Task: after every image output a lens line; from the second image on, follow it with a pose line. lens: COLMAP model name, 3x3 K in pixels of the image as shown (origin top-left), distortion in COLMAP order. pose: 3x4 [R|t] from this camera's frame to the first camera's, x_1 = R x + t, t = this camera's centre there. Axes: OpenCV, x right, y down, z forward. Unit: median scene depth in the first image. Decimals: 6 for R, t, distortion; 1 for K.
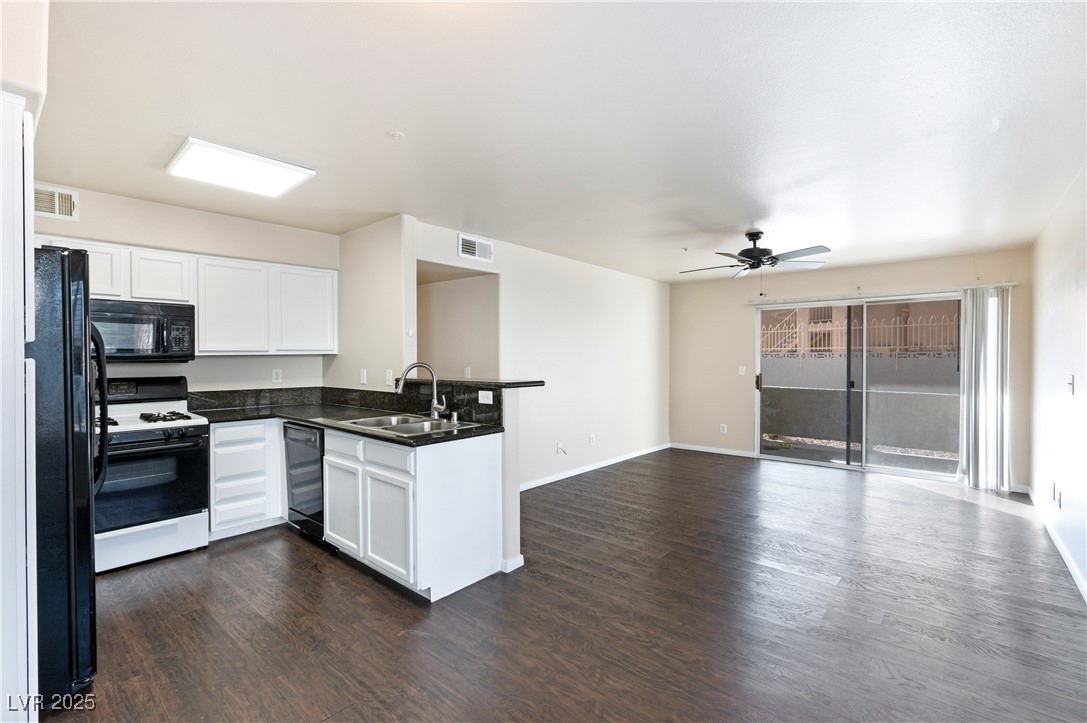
lens RADIAL K [[474.9, 0, 550.7], [0, 474.9, 361.0], [0, 0, 1]] dist [0.000794, 0.000114]
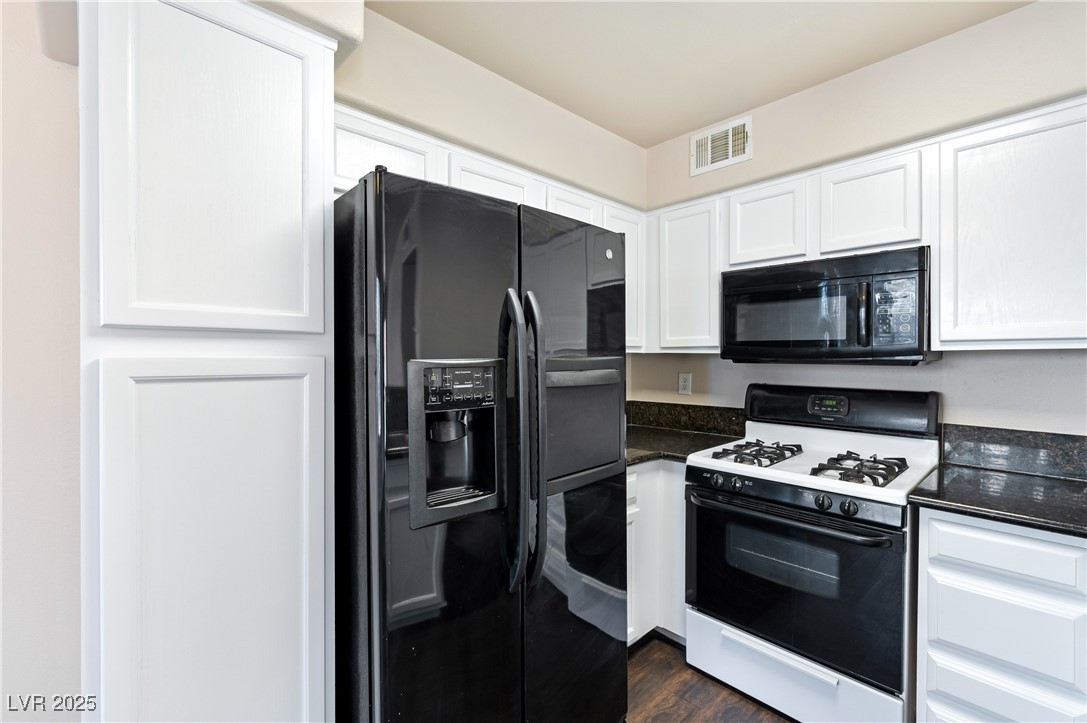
lens RADIAL K [[474.9, 0, 539.2], [0, 474.9, 360.3], [0, 0, 1]] dist [0.000794, 0.000114]
pose [[-0.104453, 0.010706, -0.994472, -0.242558], [-0.011096, 0.999867, 0.011930, -0.003245], [0.994468, 0.012281, -0.104320, 0.689234]]
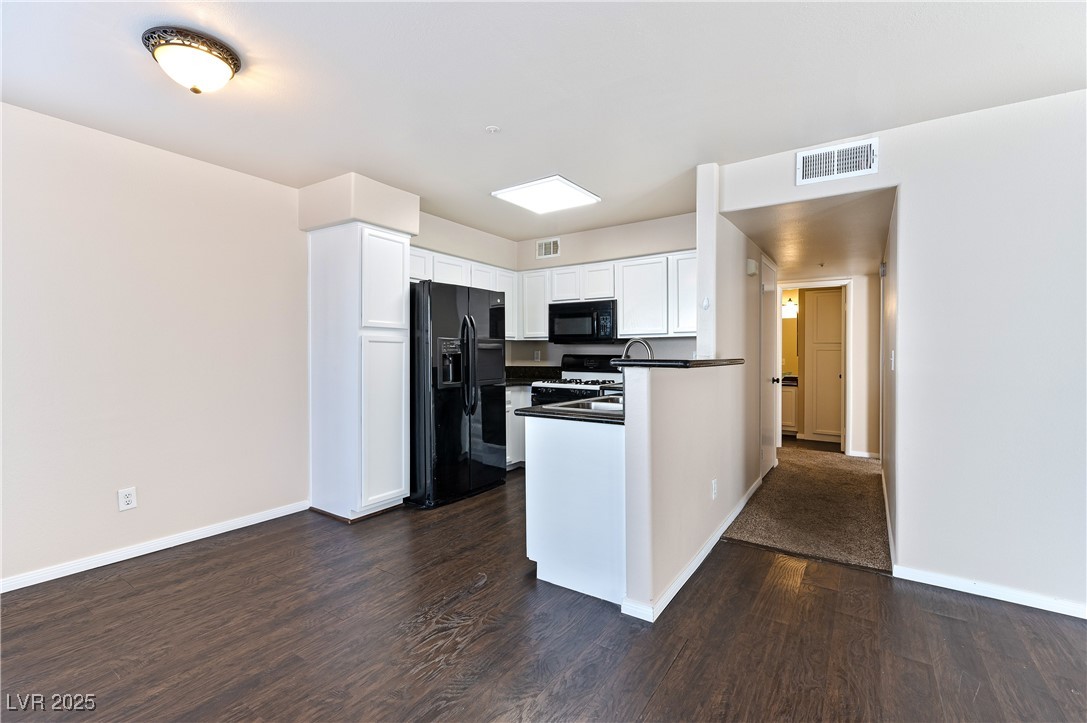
lens RADIAL K [[474.9, 0, 539.9], [0, 474.9, 361.1], [0, 0, 1]] dist [0.000794, 0.000114]
pose [[0.120945, 0.020166, -0.992454, 0.541950], [-0.015126, 0.999715, 0.018471, 0.031197], [0.992544, 0.012777, 0.121216, 0.665980]]
